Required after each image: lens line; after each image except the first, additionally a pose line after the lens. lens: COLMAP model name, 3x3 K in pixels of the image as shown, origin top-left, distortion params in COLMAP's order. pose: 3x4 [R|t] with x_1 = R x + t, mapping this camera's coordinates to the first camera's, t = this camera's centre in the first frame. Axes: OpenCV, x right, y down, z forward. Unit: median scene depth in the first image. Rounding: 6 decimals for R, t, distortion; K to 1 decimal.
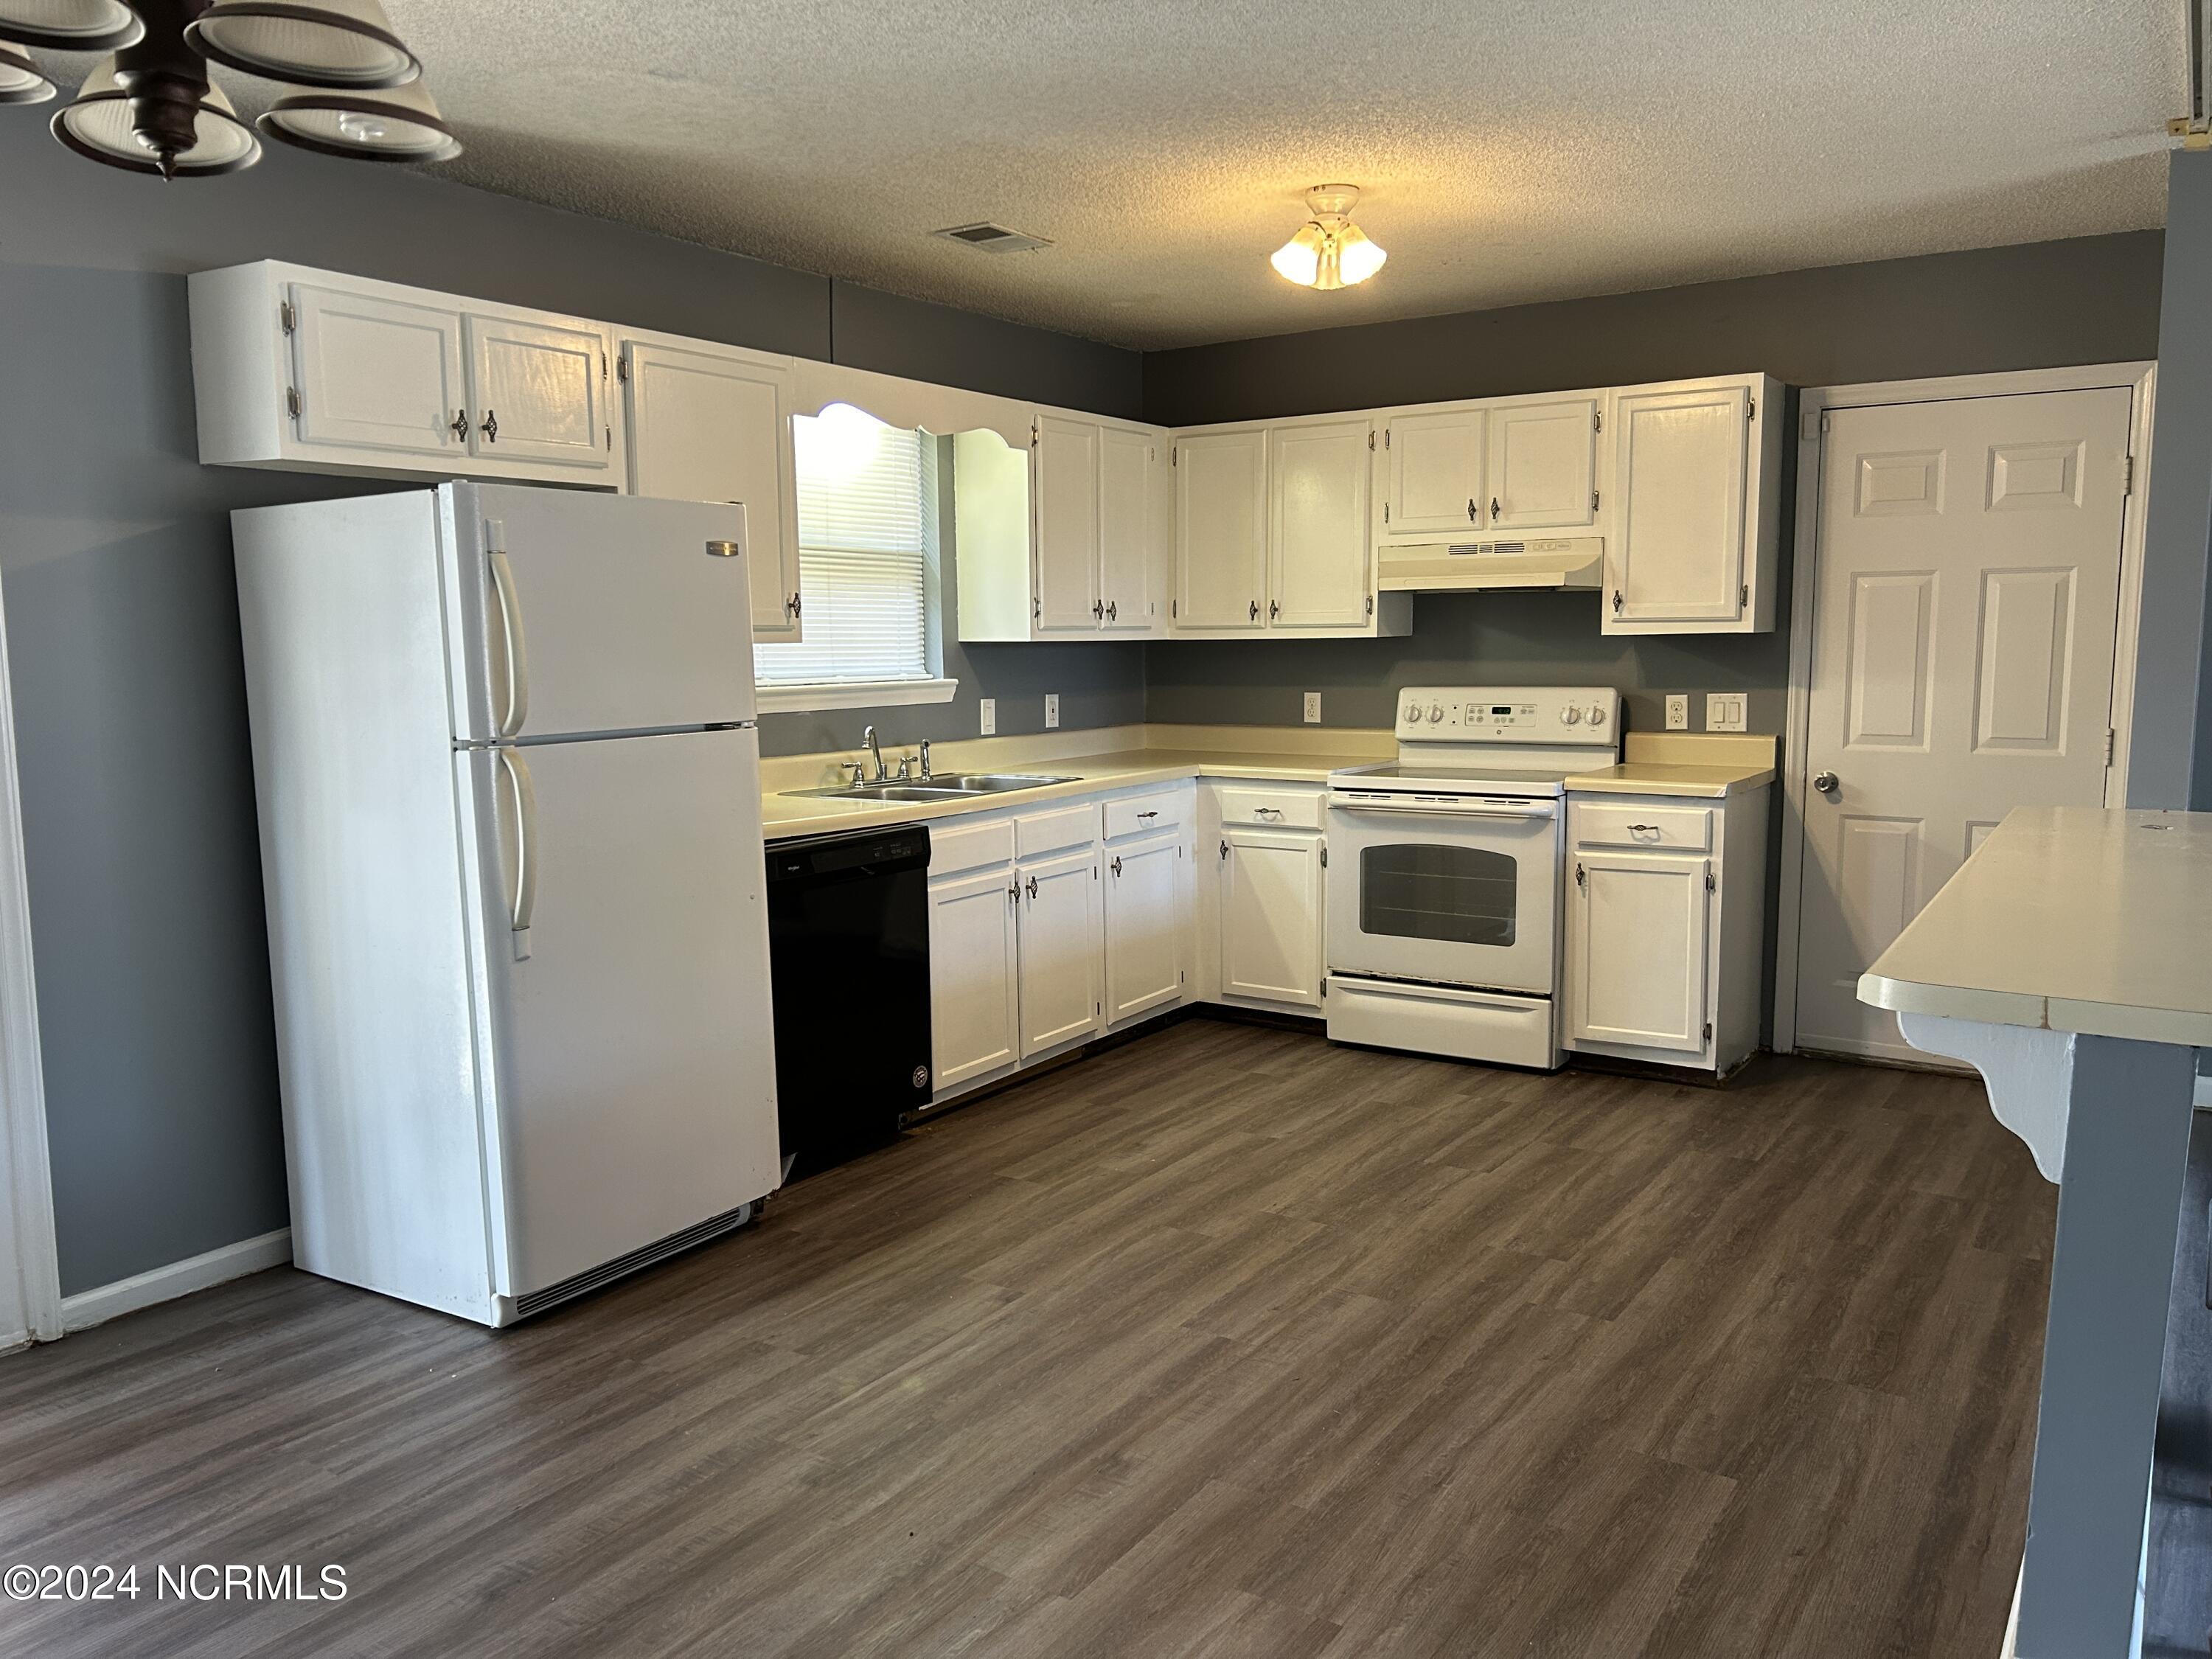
lens RADIAL K [[1638.3, 0, 1106.0], [0, 1638.3, 829.5], [0, 0, 1]] dist [0.009218, -0.057621]
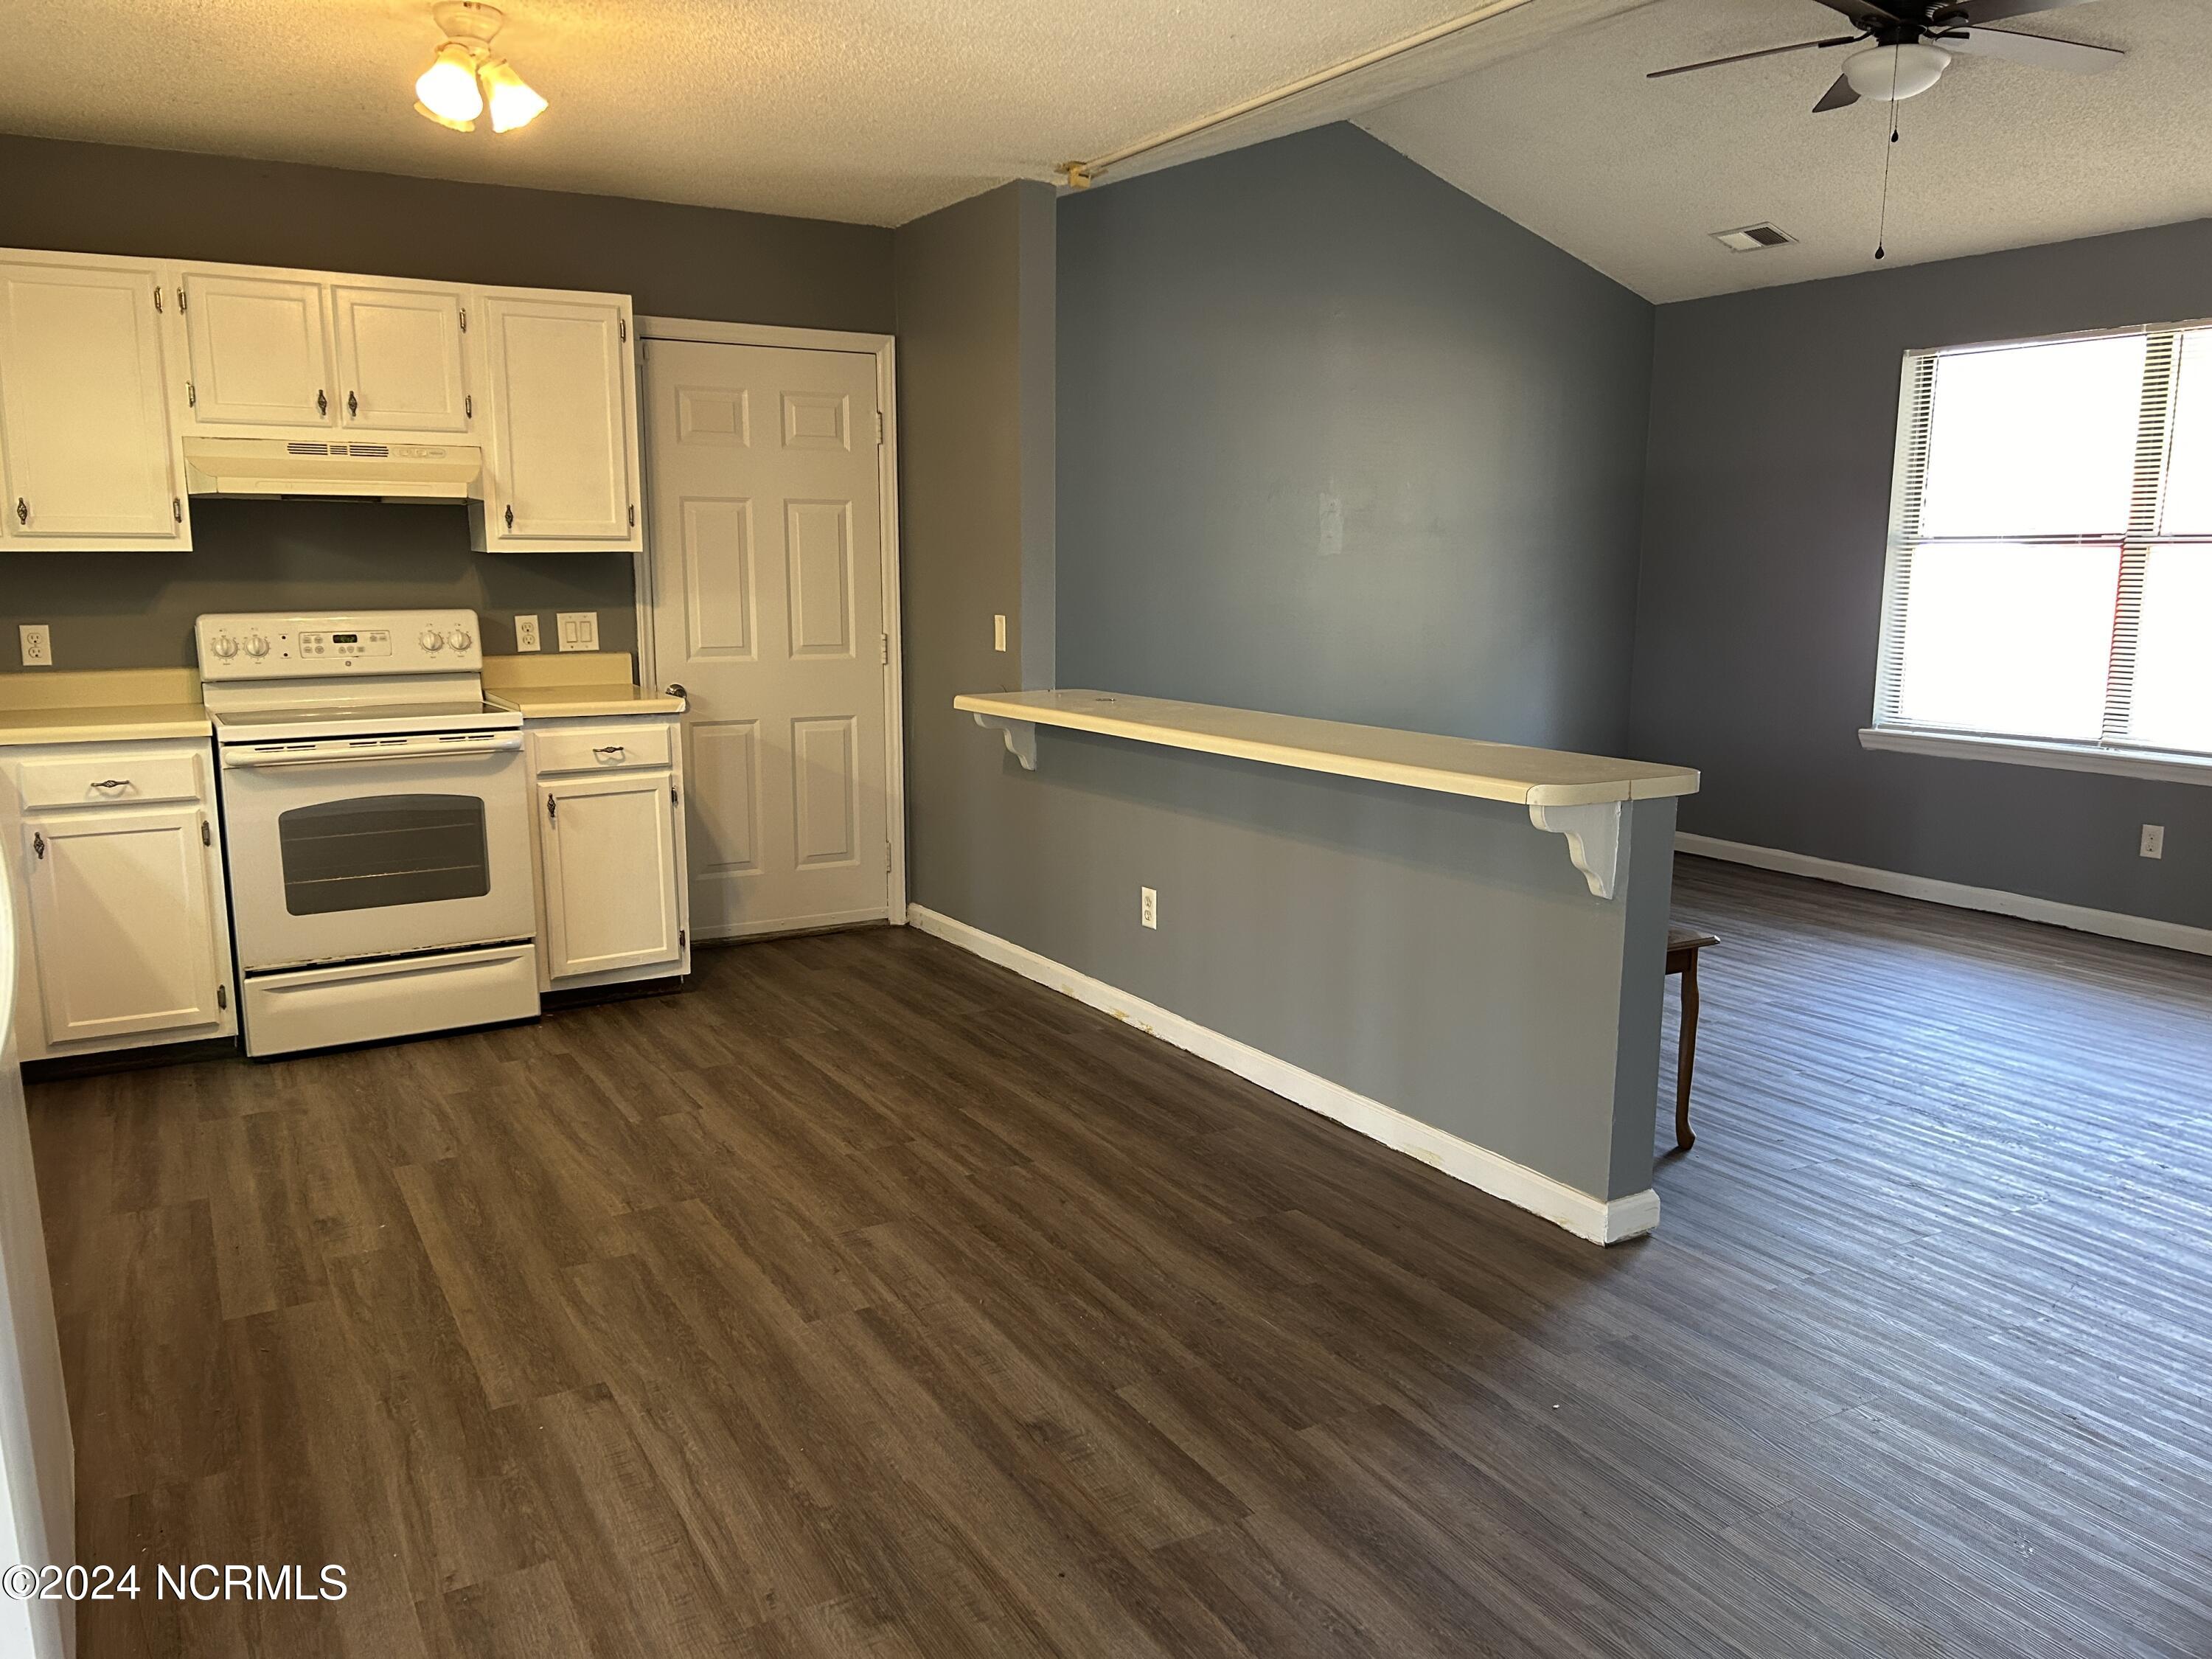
lens RADIAL K [[1640.5, 0, 1106.0], [0, 1640.5, 829.5], [0, 0, 1]] dist [0.001935, -0.000717]
pose [[0.410909, -0.139155, 0.900994, -0.437897], [0.098209, 0.989288, 0.108002, -0.030202], [-0.906371, 0.044107, 0.420173, 0.306972]]
